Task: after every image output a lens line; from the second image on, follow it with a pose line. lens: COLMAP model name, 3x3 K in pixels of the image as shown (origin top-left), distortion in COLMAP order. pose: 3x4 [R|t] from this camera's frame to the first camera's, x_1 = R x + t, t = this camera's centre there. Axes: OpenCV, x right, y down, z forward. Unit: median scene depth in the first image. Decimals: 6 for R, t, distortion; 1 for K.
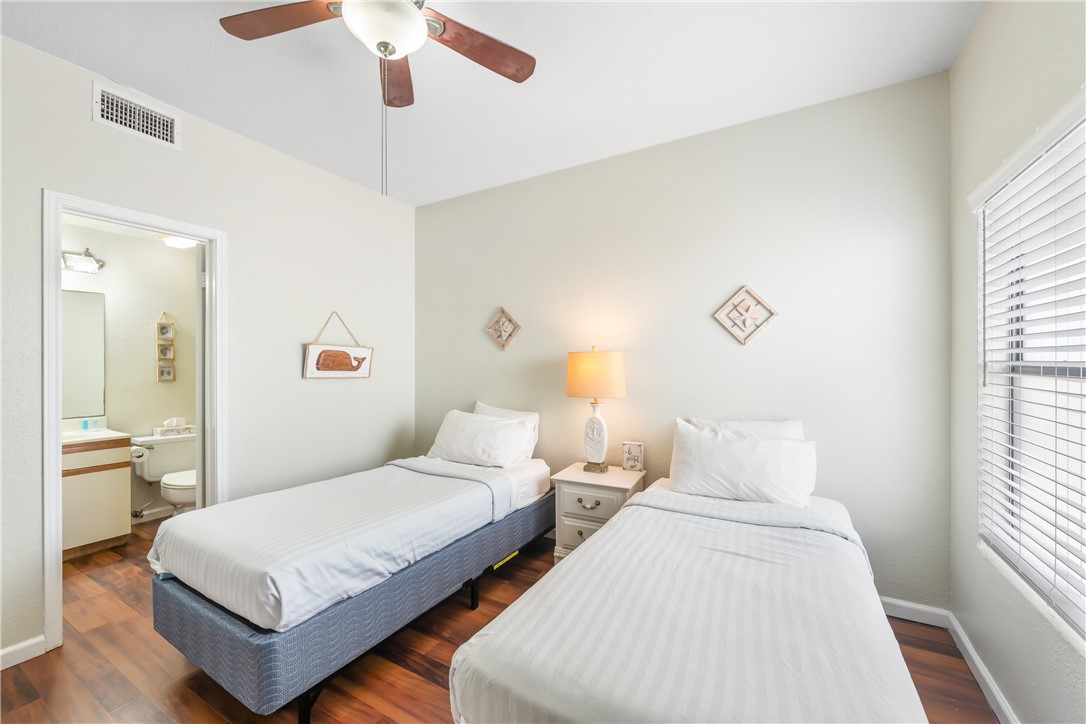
lens RADIAL K [[432.2, 0, 543.0], [0, 432.2, 362.0], [0, 0, 1]] dist [0.000859, 0.000146]
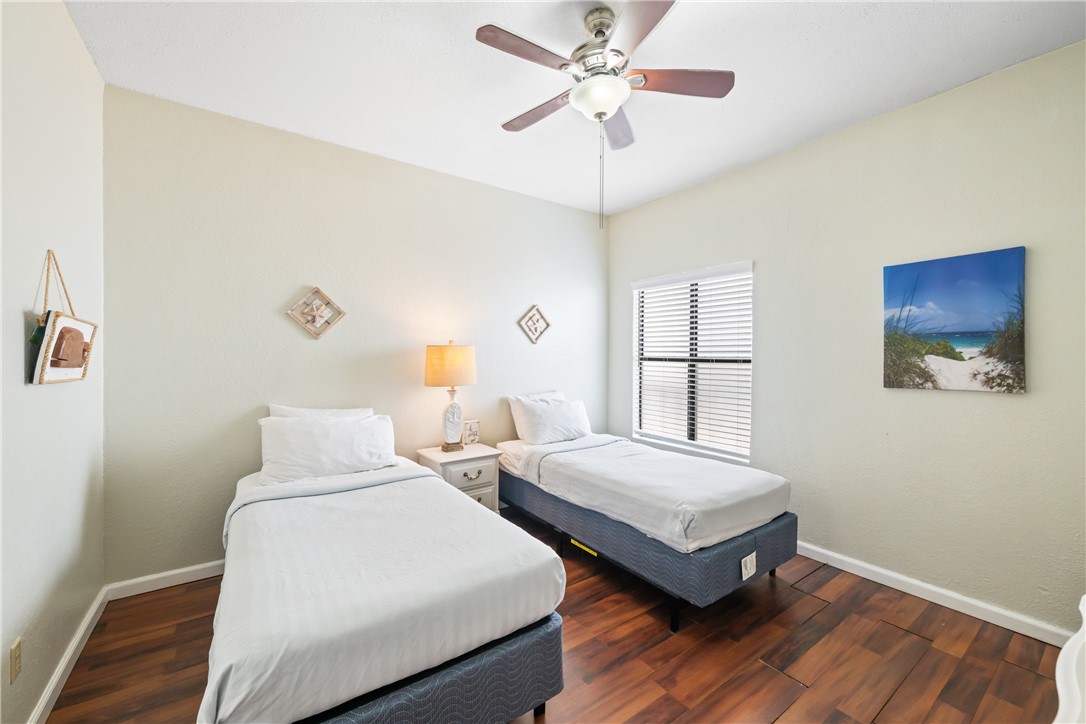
lens RADIAL K [[435.1, 0, 554.1], [0, 435.1, 357.1], [0, 0, 1]] dist [-0.000554, -0.000258]
pose [[0.390795, 0.001970, 0.920476, -1.036999], [-0.007390, 0.999972, 0.000998, 0.004847], [-0.920448, -0.007192, 0.390799, 0.387867]]
